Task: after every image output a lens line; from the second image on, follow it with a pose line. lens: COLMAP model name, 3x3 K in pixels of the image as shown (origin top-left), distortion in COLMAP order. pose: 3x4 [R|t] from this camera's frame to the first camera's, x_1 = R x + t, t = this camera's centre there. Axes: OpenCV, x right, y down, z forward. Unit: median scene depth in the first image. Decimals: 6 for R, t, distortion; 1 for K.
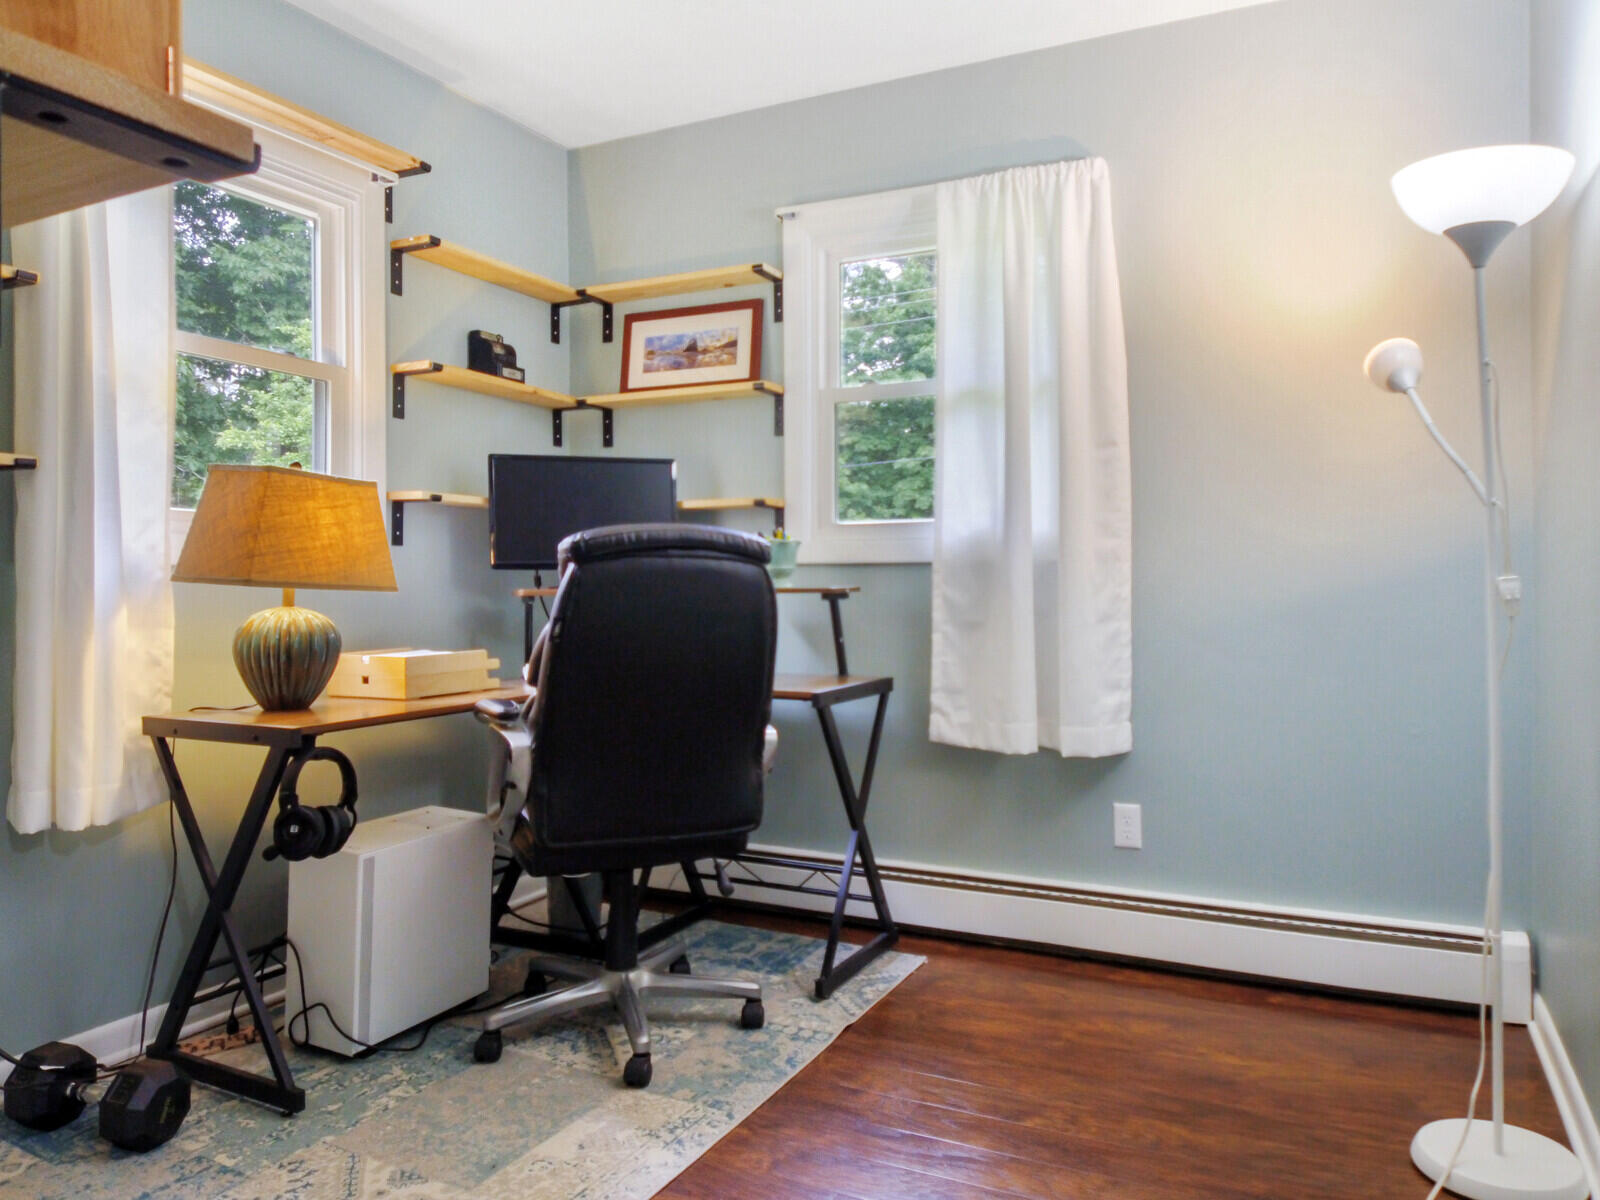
lens RADIAL K [[1122.2, 0, 801.7], [0, 1122.2, 584.4], [0, 0, 1]] dist [0.050719, -0.069518]
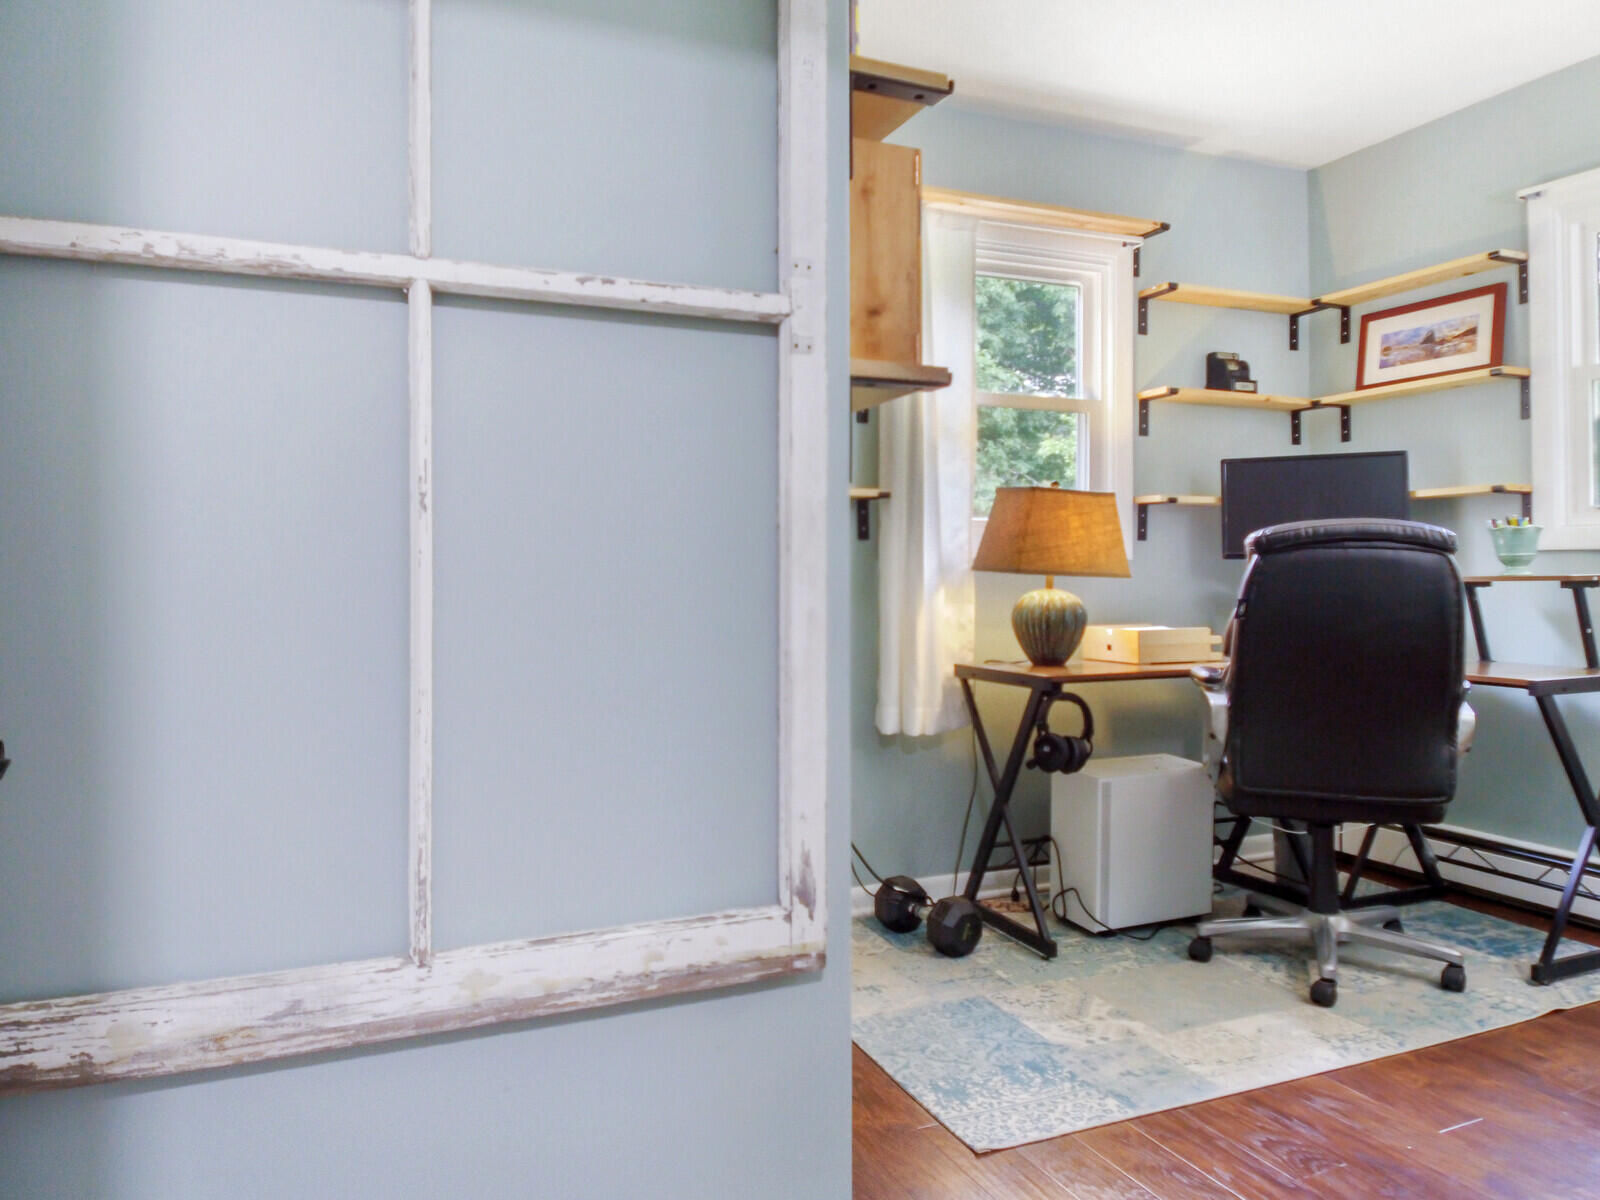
lens RADIAL K [[1122.2, 0, 801.7], [0, 1122.2, 584.4], [0, 0, 1]] dist [0.050719, -0.069518]
pose [[0.768895, 0.005820, -0.639349, 0.169230], [0.000803, 0.999949, 0.010069, 0.000392], [0.639375, -0.008256, 0.768851, -0.211120]]
